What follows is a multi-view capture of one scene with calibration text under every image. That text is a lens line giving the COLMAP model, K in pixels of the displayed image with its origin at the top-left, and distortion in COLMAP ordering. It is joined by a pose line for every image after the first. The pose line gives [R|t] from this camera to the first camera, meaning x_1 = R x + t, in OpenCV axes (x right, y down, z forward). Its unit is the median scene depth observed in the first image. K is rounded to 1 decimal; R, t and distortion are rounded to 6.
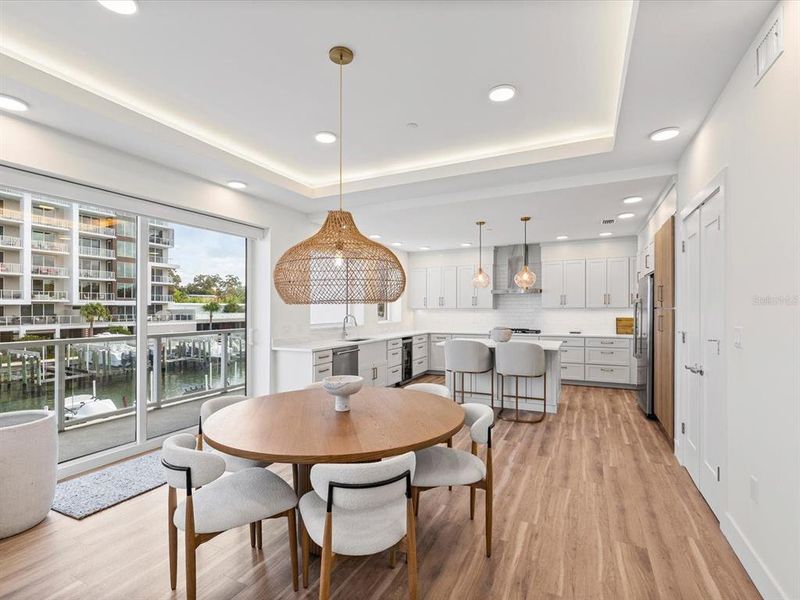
lens RADIAL K [[384.7, 0, 399.4], [0, 384.7, 302.5], [0, 0, 1]] dist [0.002831, 0.000562]
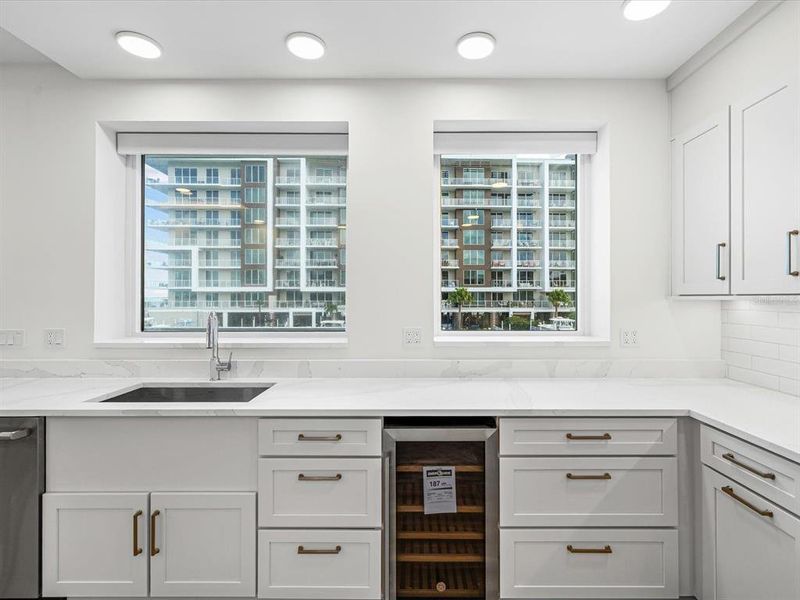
lens RADIAL K [[388.6, 0, 407.1], [0, 388.6, 297.9], [0, 0, 1]] dist [0.002265, 0.000237]
pose [[0.439560, 0.009152, -0.898167, 0.030401], [0.011732, 0.999804, 0.015929, 0.002024], [0.898137, -0.017539, 0.439366, 0.122453]]
